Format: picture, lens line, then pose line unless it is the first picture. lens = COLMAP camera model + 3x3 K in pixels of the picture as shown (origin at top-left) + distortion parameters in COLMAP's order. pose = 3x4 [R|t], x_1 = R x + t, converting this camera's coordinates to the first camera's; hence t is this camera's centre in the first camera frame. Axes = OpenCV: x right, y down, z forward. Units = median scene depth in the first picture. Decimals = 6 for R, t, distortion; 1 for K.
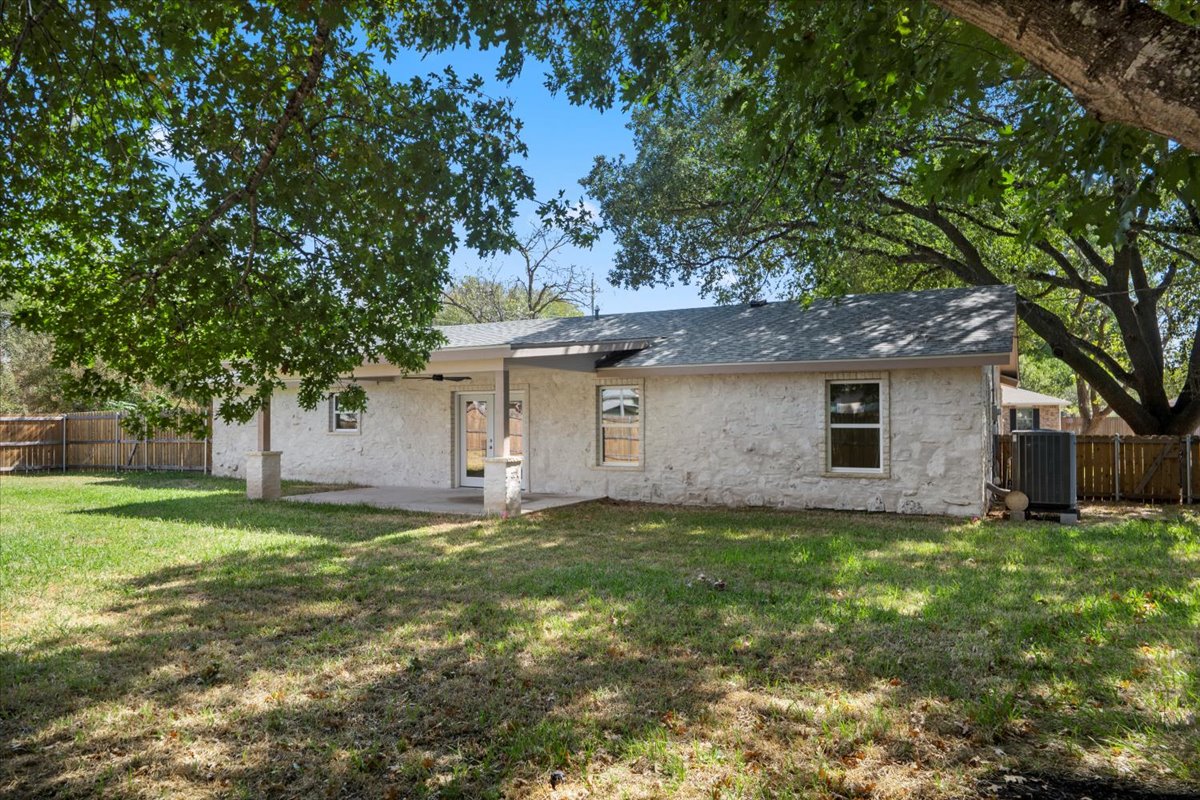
lens RADIAL K [[786.7, 0, 600.0], [0, 786.7, 404.3], [0, 0, 1]] dist [0.005926, 0.001401]
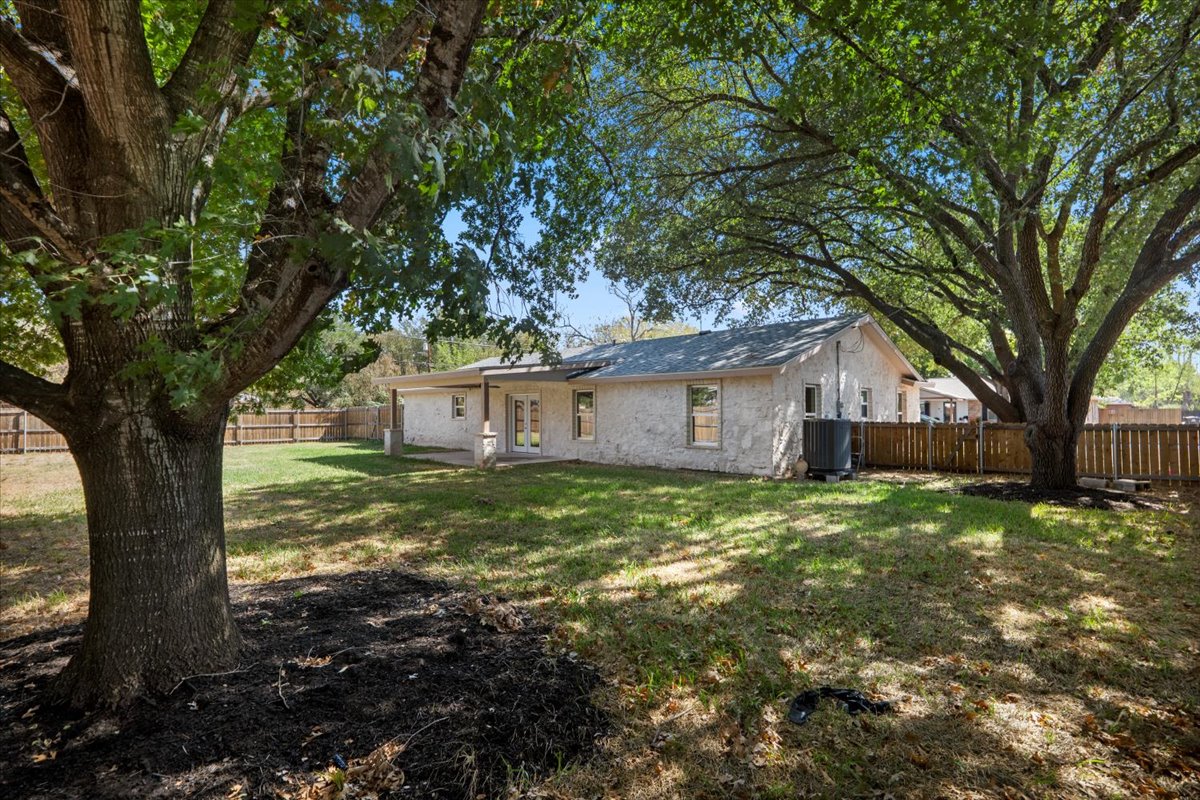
lens RADIAL K [[561.3, 0, 599.9], [0, 561.3, 398.2], [0, 0, 1]] dist [0.008442, 0.000495]
pose [[0.958466, -0.007485, -0.285108, 0.413633], [0.006712, 0.999971, -0.003687, -0.002086], [0.285128, 0.001621, 0.958488, -0.094790]]
